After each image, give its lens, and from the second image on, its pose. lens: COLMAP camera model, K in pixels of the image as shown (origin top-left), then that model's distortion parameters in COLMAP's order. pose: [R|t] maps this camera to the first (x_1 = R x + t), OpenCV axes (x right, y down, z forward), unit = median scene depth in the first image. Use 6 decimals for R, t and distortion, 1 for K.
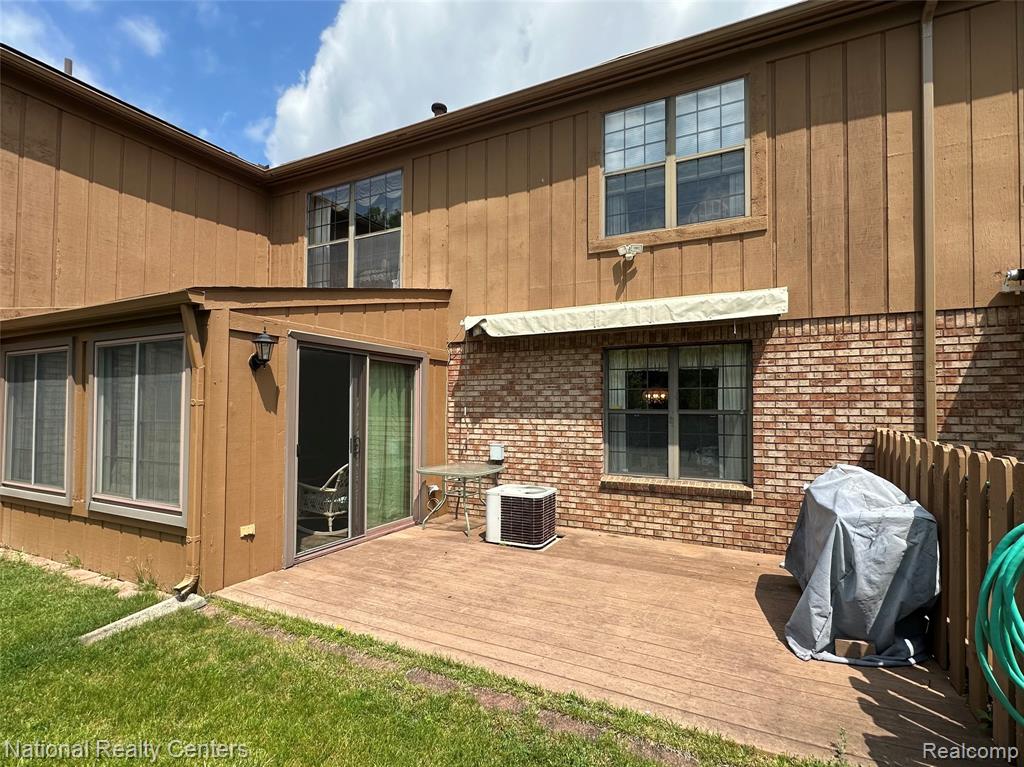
lens RADIAL K [[494.8, 0, 515.0], [0, 494.8, 398.3], [0, 0, 1]] dist [0.000480, 0.000832]
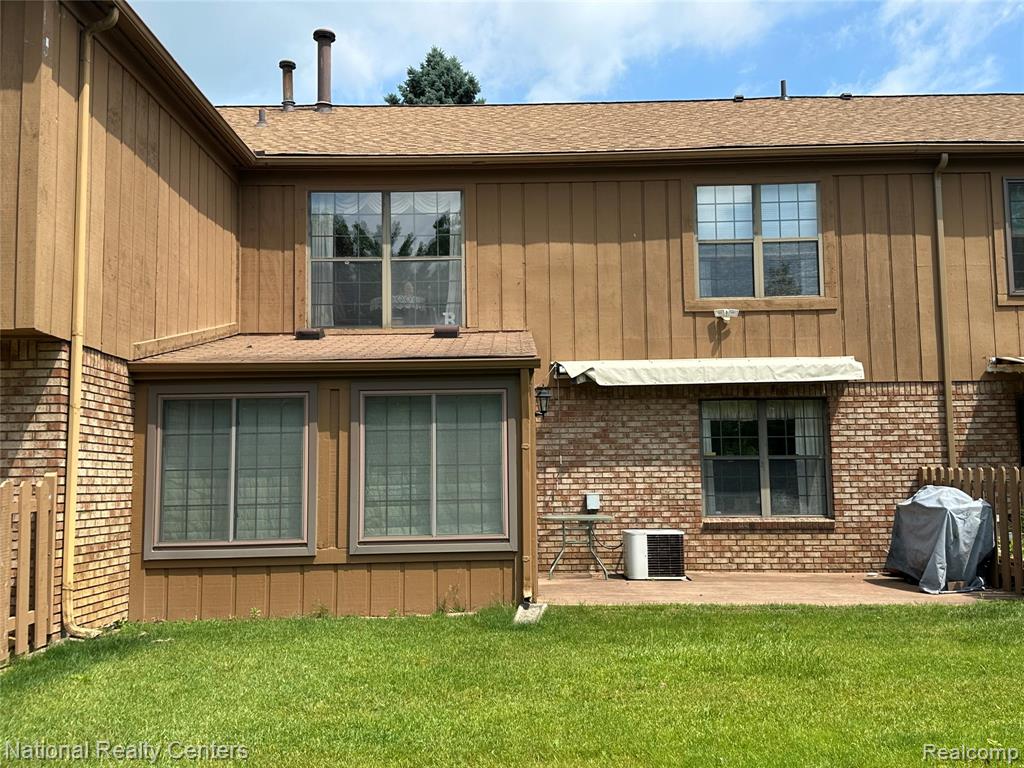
lens RADIAL K [[989.3, 0, 512.0], [0, 989.3, 384.0], [0, 0, 1]] dist [0.233972, -0.481080]
pose [[0.905399, 0.023603, 0.423905, -1.236762], [0.009321, 0.997108, -0.075426, 0.028799], [-0.424459, 0.072242, 0.902561, -0.882007]]
